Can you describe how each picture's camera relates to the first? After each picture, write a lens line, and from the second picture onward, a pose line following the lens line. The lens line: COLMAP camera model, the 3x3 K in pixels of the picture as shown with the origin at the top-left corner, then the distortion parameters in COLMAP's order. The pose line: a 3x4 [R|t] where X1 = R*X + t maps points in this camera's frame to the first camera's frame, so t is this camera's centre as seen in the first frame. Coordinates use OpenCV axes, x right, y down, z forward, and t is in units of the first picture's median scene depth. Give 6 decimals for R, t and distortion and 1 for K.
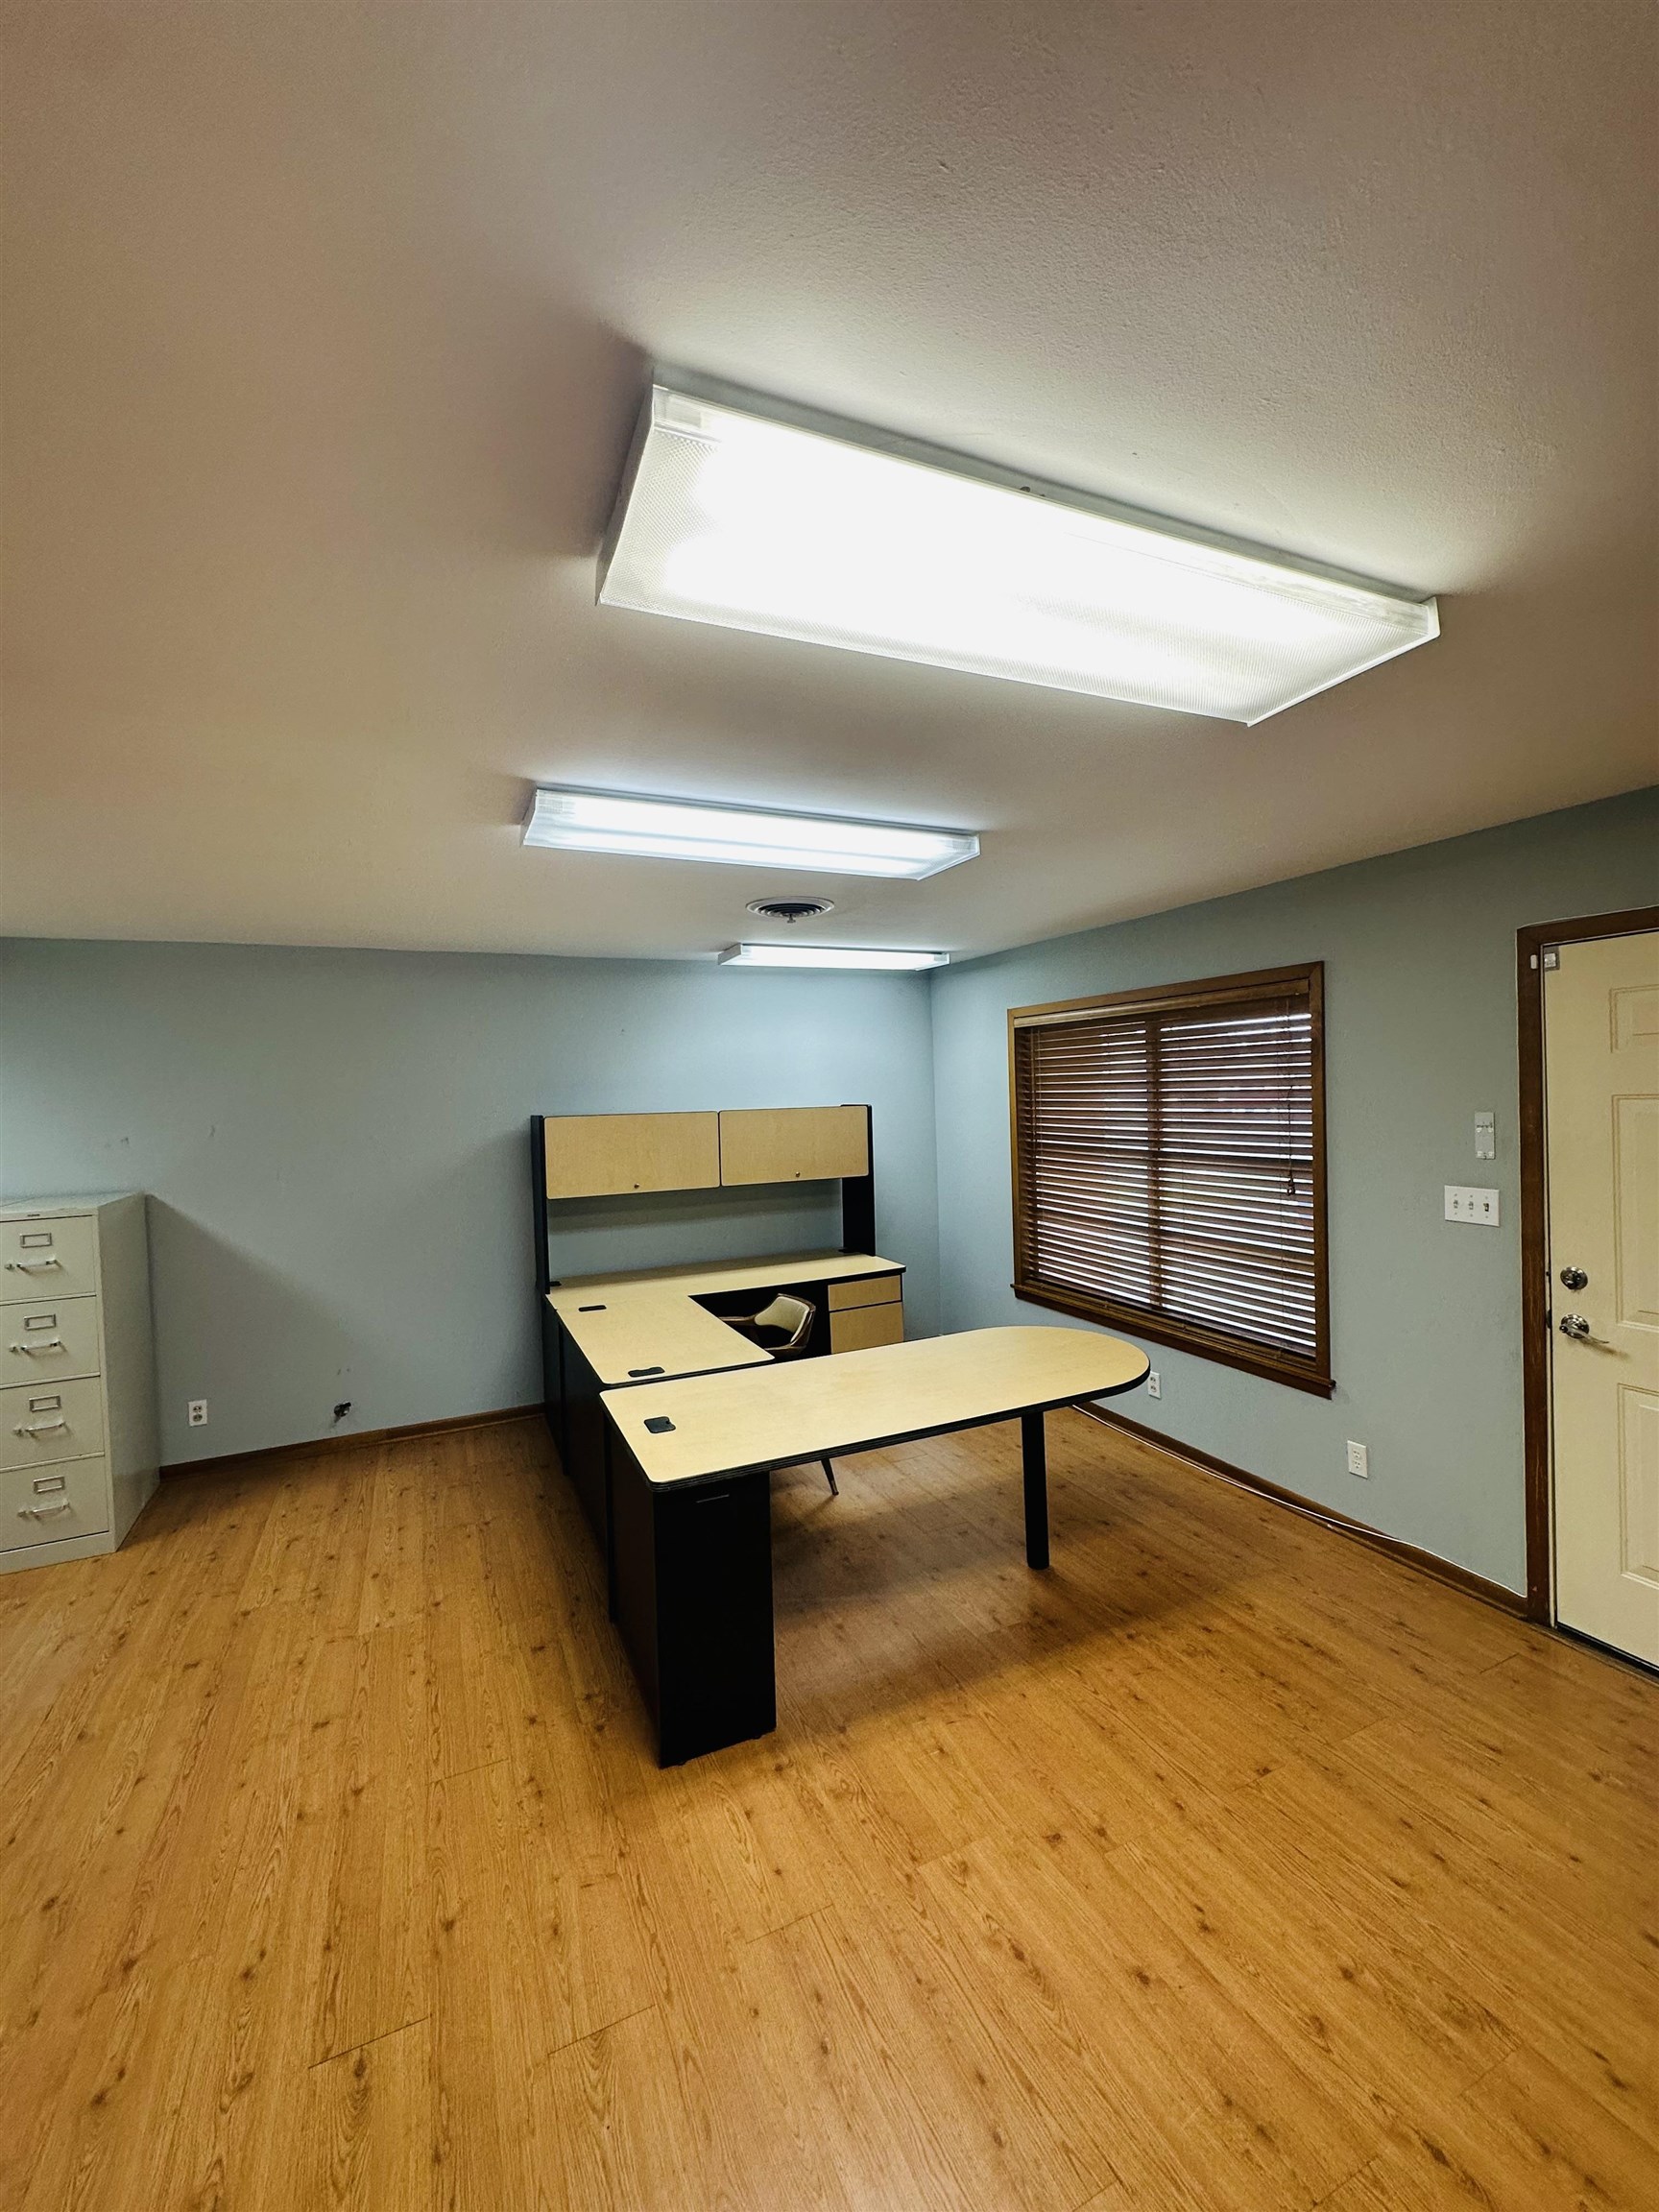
lens RADIAL K [[885.5, 0, 827.0], [0, 885.5, 1102.8], [0, 0, 1]] dist [-0.000552, 0.000306]
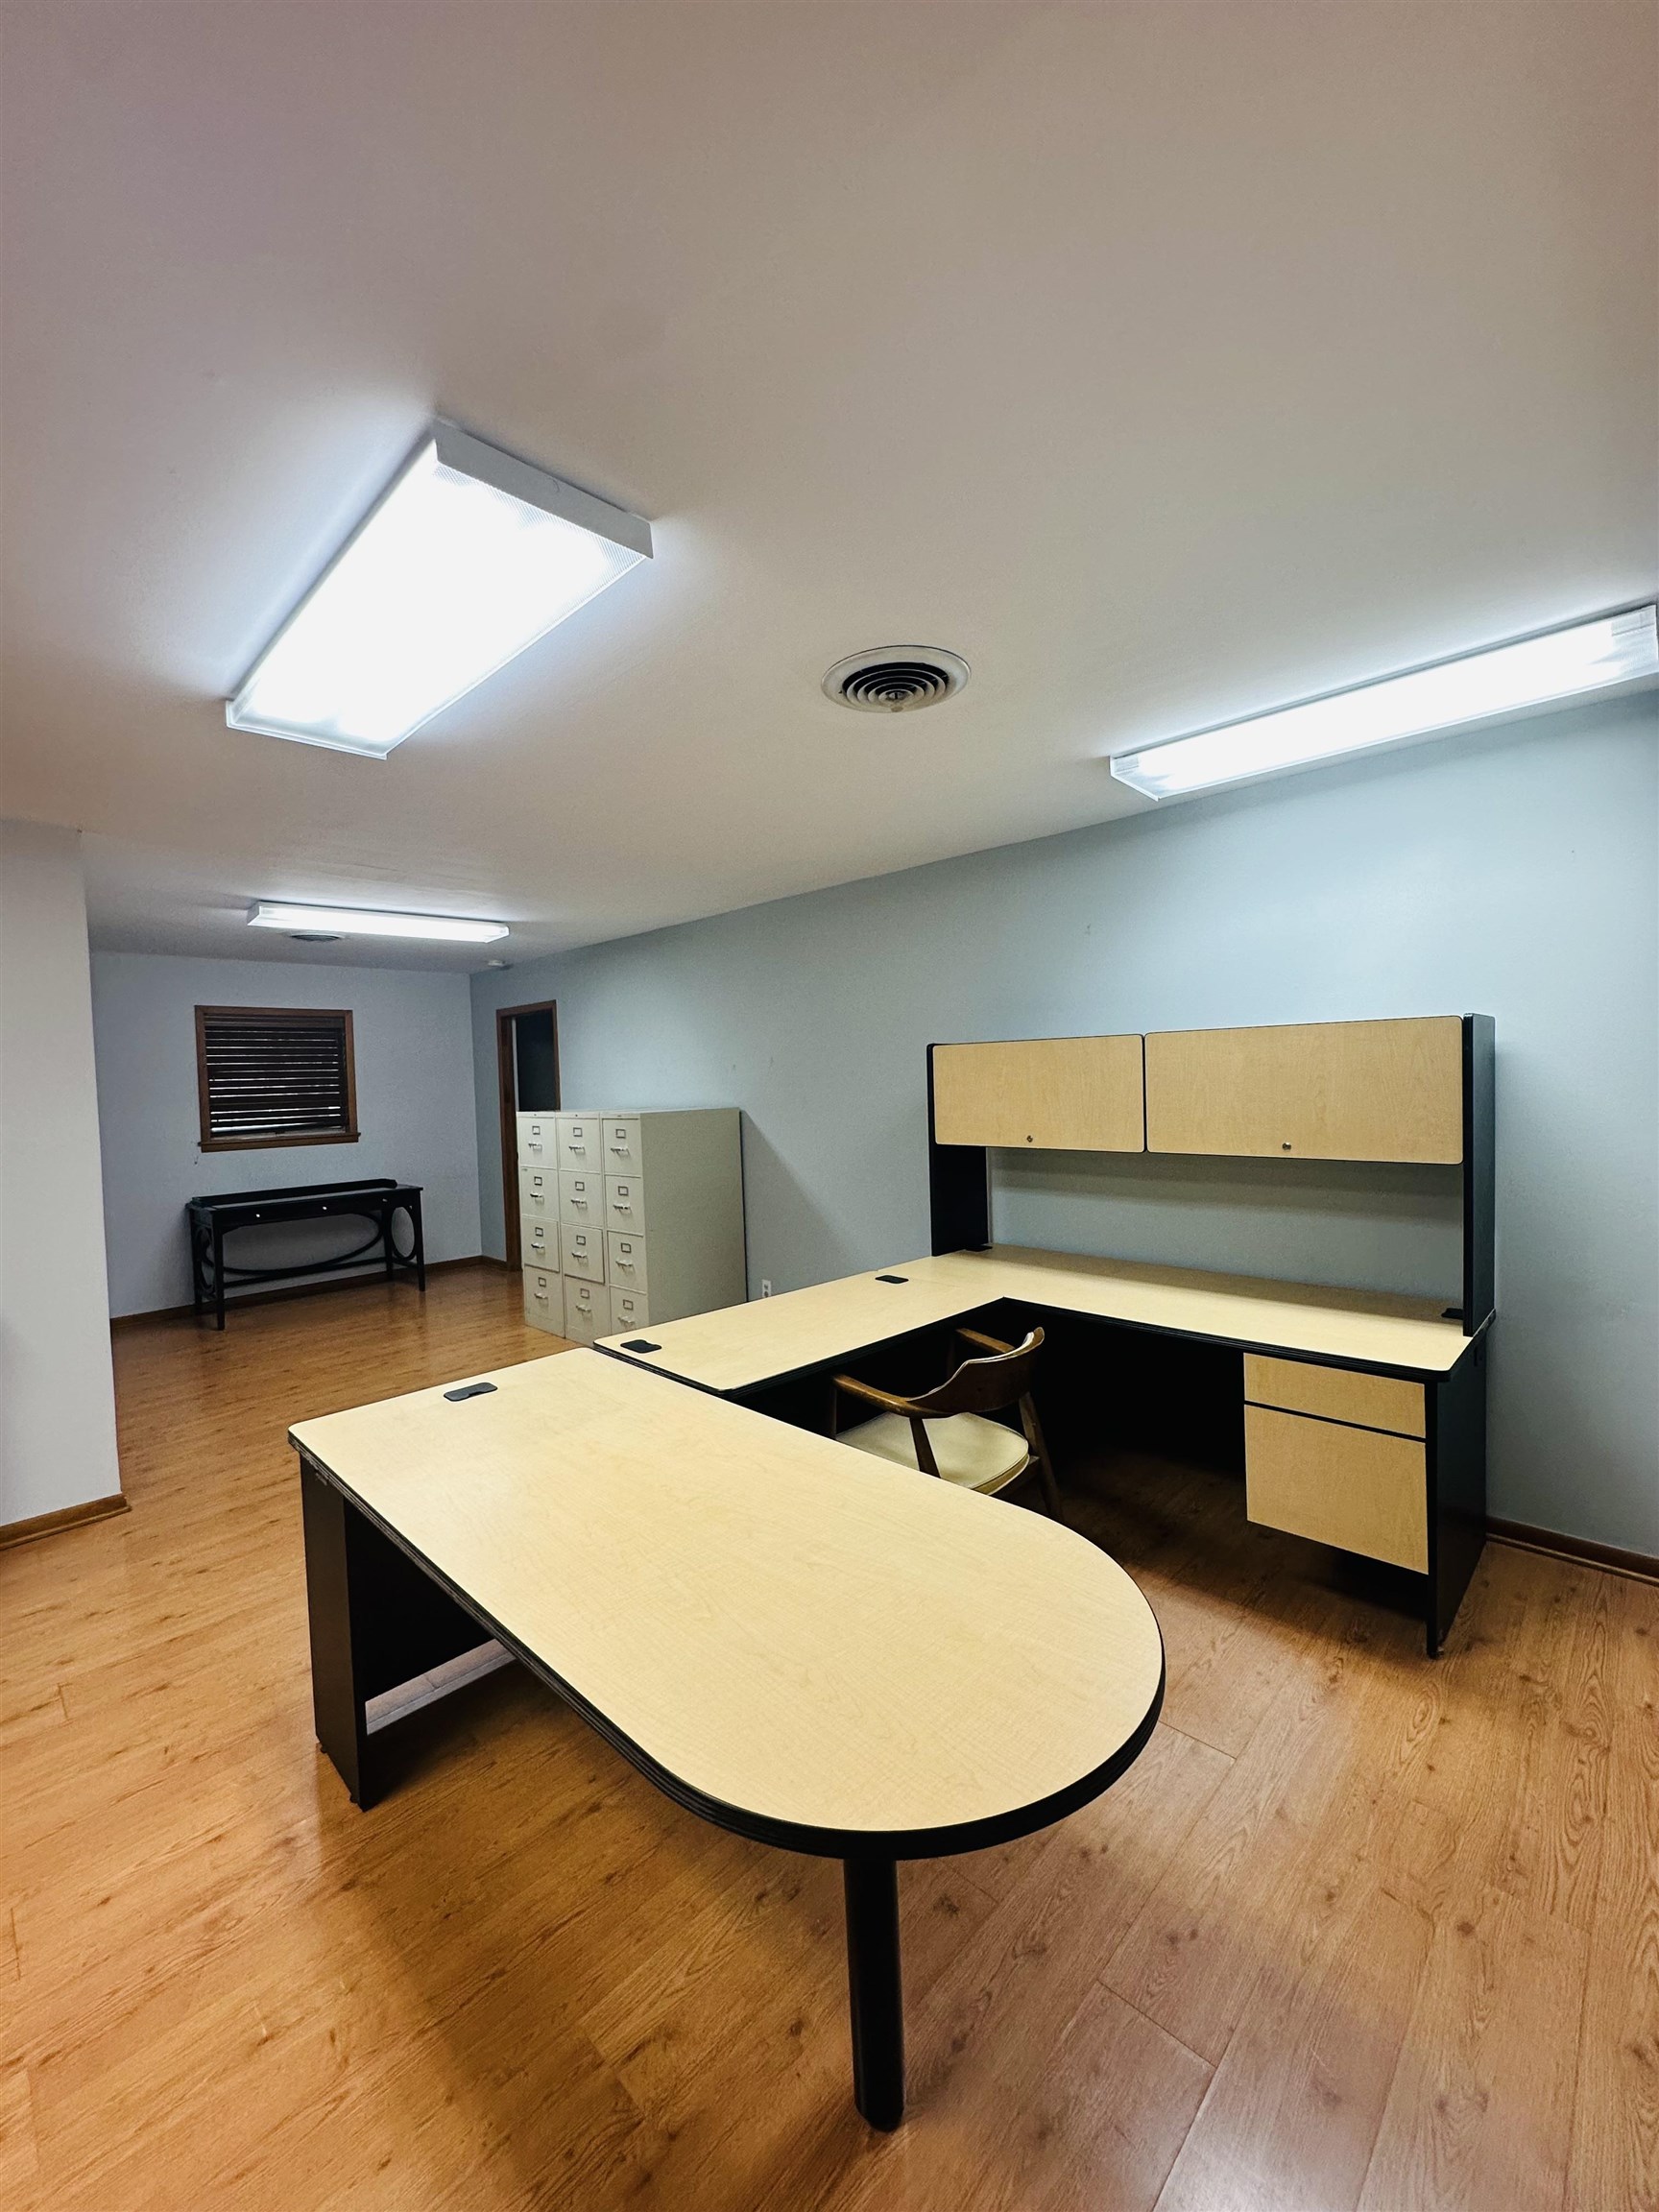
lens RADIAL K [[885.5, 0, 828.5], [0, 885.5, 1114.7], [0, 0, 1]] dist [-0.000552, 0.000306]
pose [[0.361625, 0.056335, -0.930620, 1.052475], [0.007021, 0.997980, 0.063141, 0.070735], [0.932297, -0.029367, 0.360498, 1.515804]]
